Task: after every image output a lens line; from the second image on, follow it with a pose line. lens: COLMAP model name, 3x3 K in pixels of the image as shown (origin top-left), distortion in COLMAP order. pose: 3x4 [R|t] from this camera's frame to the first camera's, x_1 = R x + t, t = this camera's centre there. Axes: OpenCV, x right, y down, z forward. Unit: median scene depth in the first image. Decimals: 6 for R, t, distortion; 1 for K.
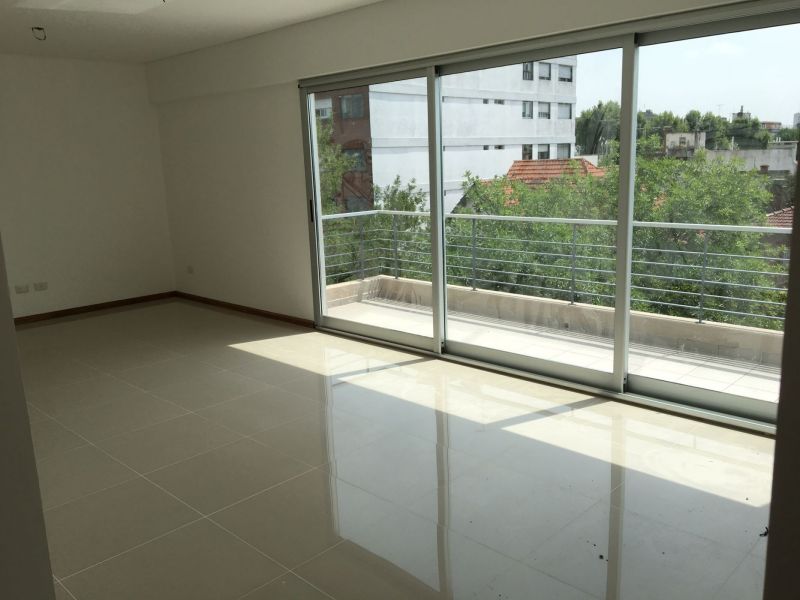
lens RADIAL K [[682.8, 0, 400.0], [0, 682.8, 300.0], [0, 0, 1]] dist [0.057663, 0.004961]
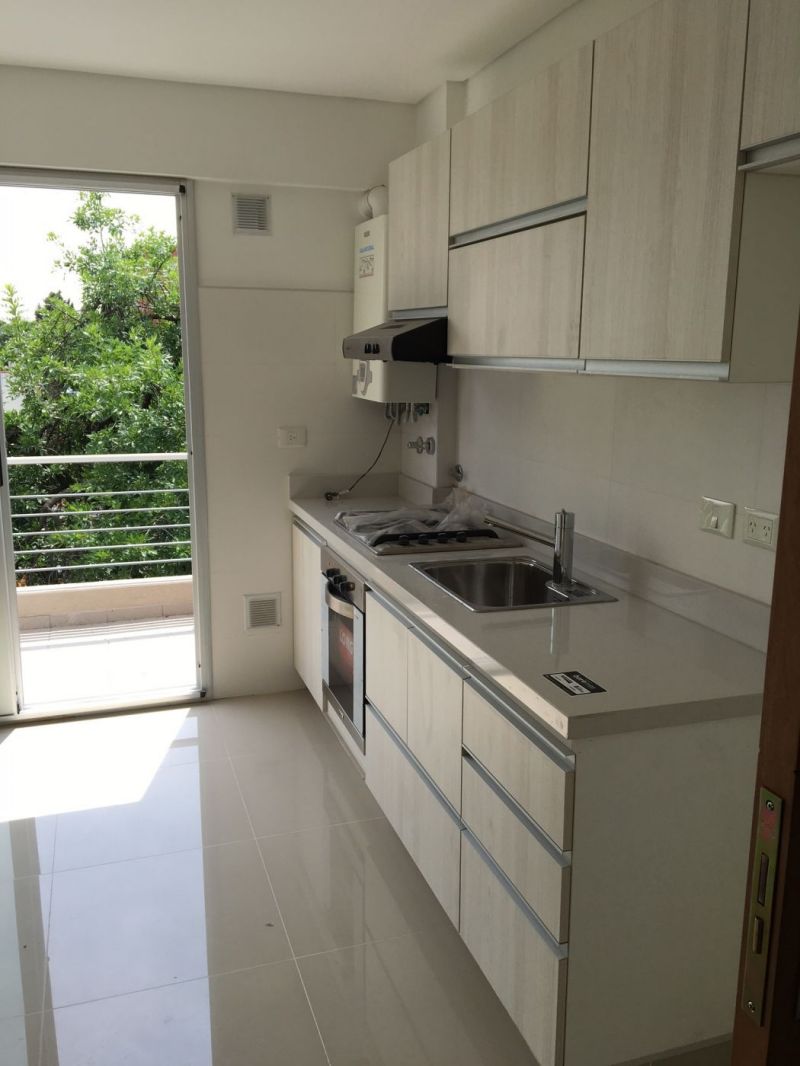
lens RADIAL K [[909.9, 0, 400.0], [0, 909.9, 533.0], [0, 0, 1]] dist [0.057663, 0.004961]
pose [[0.454764, -0.149480, 0.877978, -0.361955], [0.164051, 0.983005, 0.082388, -0.065088], [-0.875372, 0.106566, 0.471558, 0.304992]]
